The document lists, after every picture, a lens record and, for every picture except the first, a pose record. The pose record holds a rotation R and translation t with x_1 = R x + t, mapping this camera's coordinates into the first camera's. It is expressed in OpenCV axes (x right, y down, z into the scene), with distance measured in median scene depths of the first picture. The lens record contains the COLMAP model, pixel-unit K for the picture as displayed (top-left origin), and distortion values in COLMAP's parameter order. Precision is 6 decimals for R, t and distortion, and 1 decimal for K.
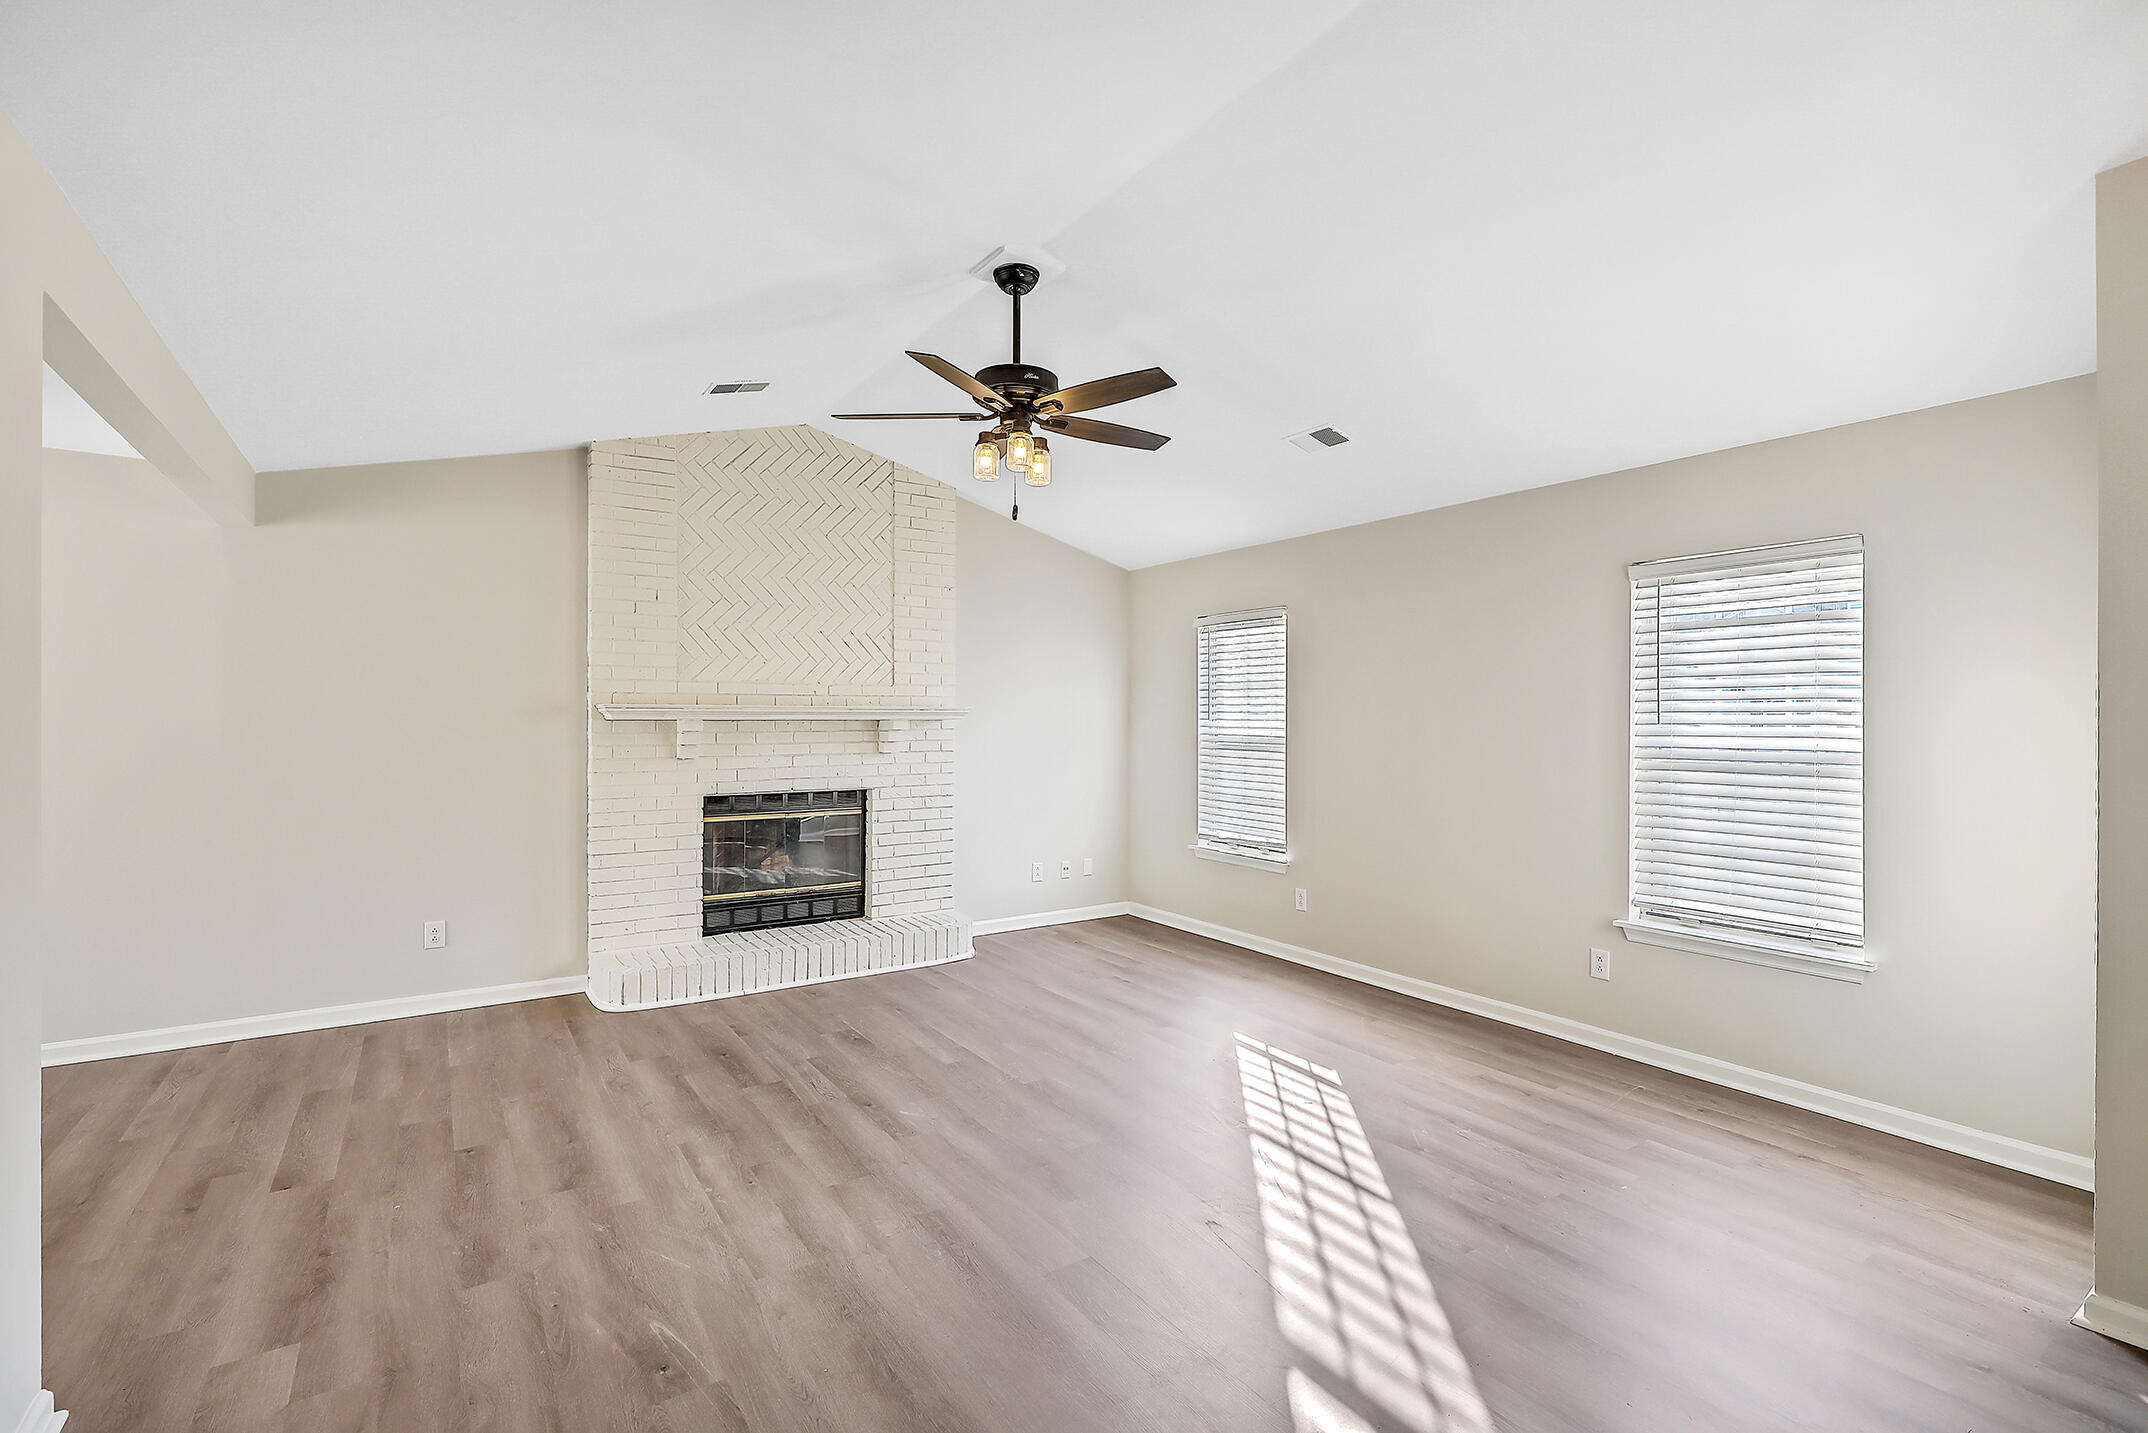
lens RADIAL K [[941.6, 0, 1074.0], [0, 941.6, 716.5], [0, 0, 1]] dist [0.000800, -0.000017]
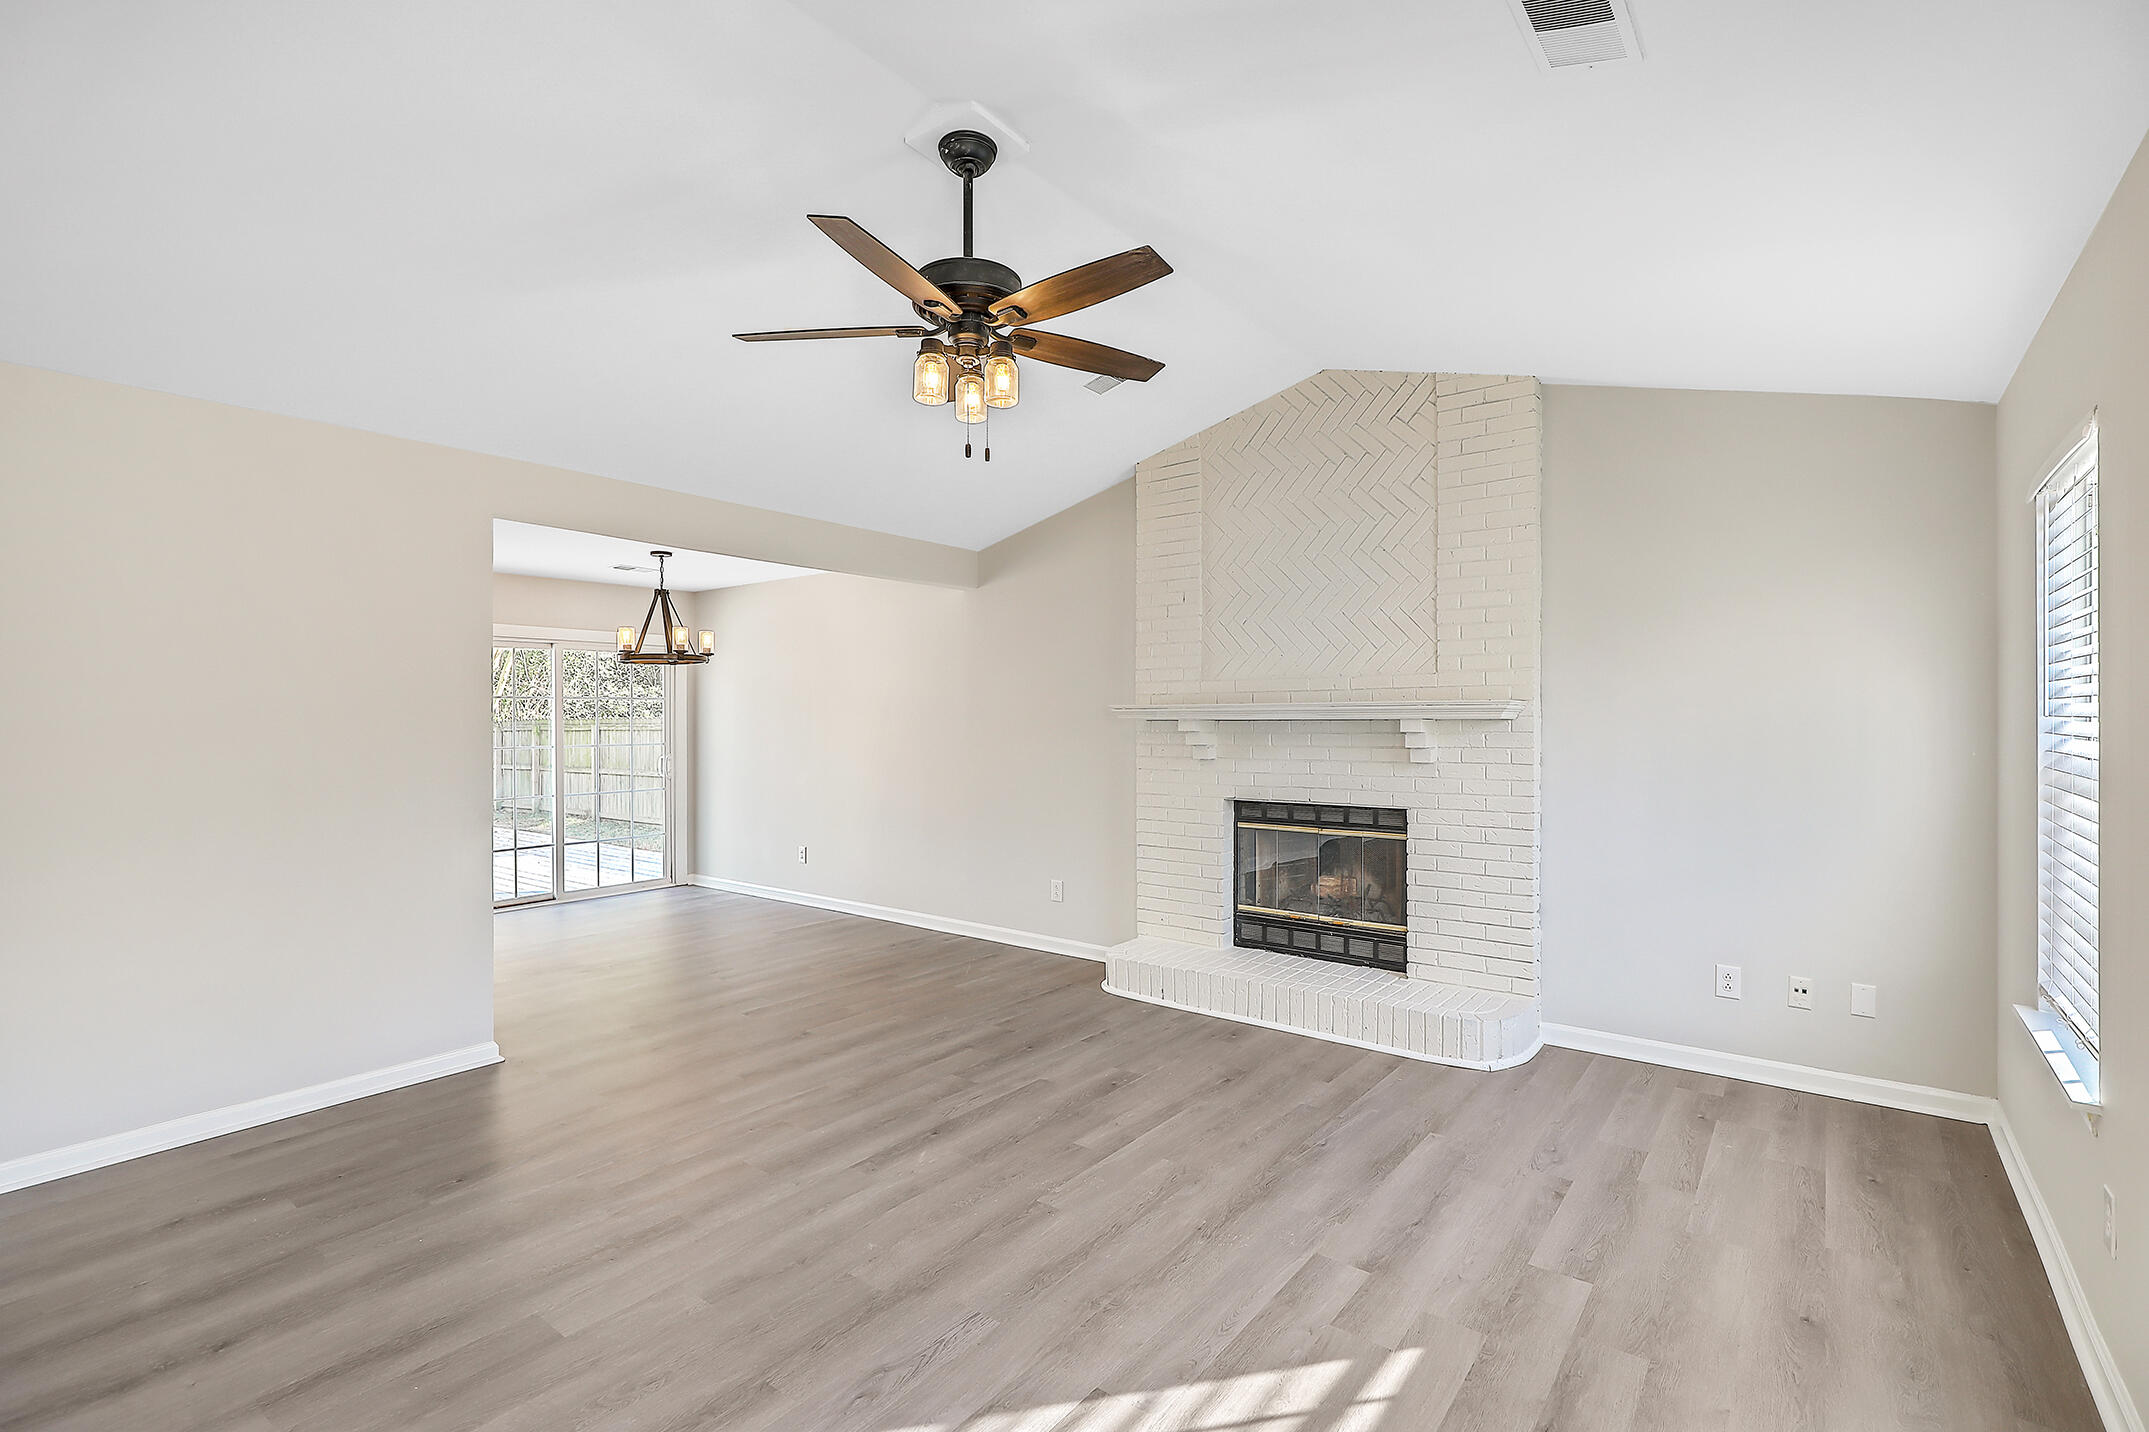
lens RADIAL K [[942.0, 0, 1074.5], [0, 942.0, 716.0], [0, 0, 1]] dist [0.000800, -0.000017]
pose [[0.339032, -0.006010, -0.940756, 0.462091], [0.004228, 0.999979, -0.004864, 0.004060], [0.940765, -0.002328, 0.339050, 0.533902]]
